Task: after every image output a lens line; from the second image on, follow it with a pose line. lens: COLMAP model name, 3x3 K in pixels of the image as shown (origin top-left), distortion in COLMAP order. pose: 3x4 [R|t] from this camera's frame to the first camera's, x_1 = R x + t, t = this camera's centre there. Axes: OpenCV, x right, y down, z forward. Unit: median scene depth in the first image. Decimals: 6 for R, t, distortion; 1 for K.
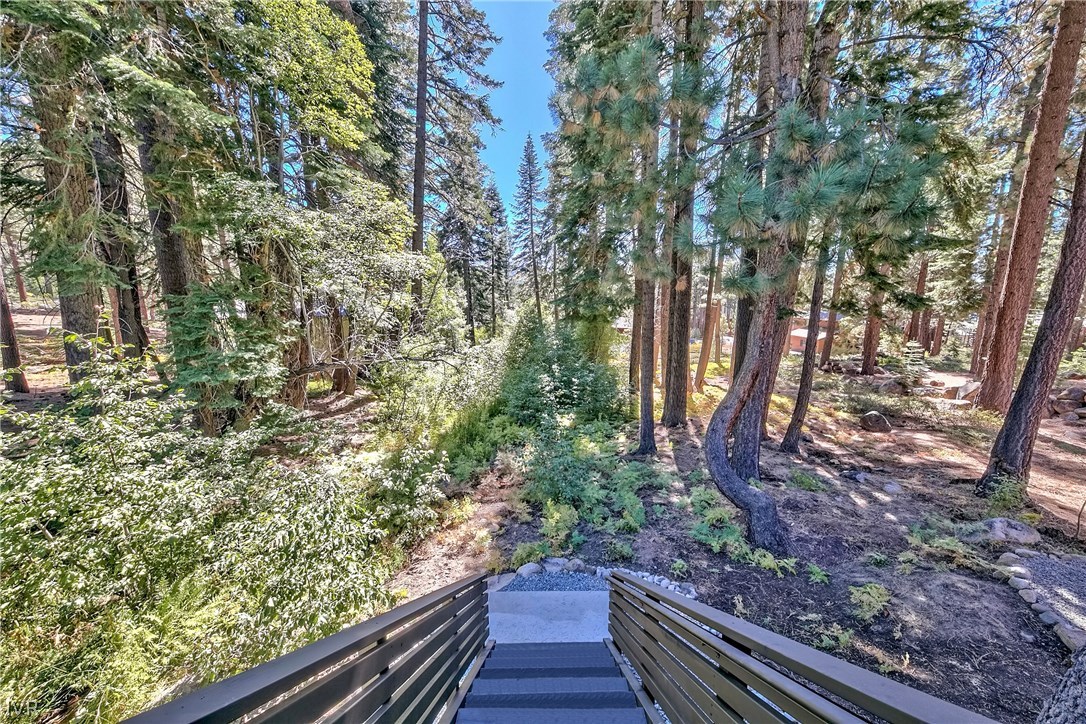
lens RADIAL K [[416.9, 0, 543.7], [0, 416.9, 367.7], [0, 0, 1]] dist [-0.000567, -0.000086]
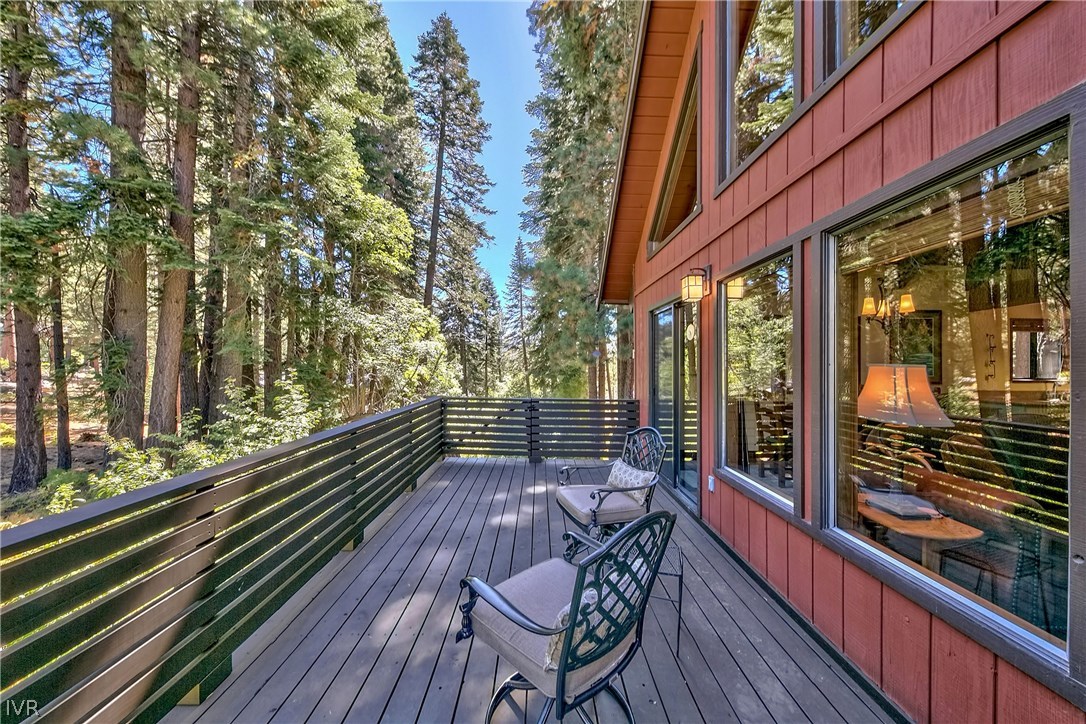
lens RADIAL K [[416.9, 0, 543.7], [0, 416.9, 367.7], [0, 0, 1]] dist [-0.000567, -0.000086]
pose [[0.999865, 0.002457, 0.016253, 0.015955], [0.000467, 0.984116, -0.177523, 0.021288], [-0.016431, 0.177507, 0.983982, -0.108160]]
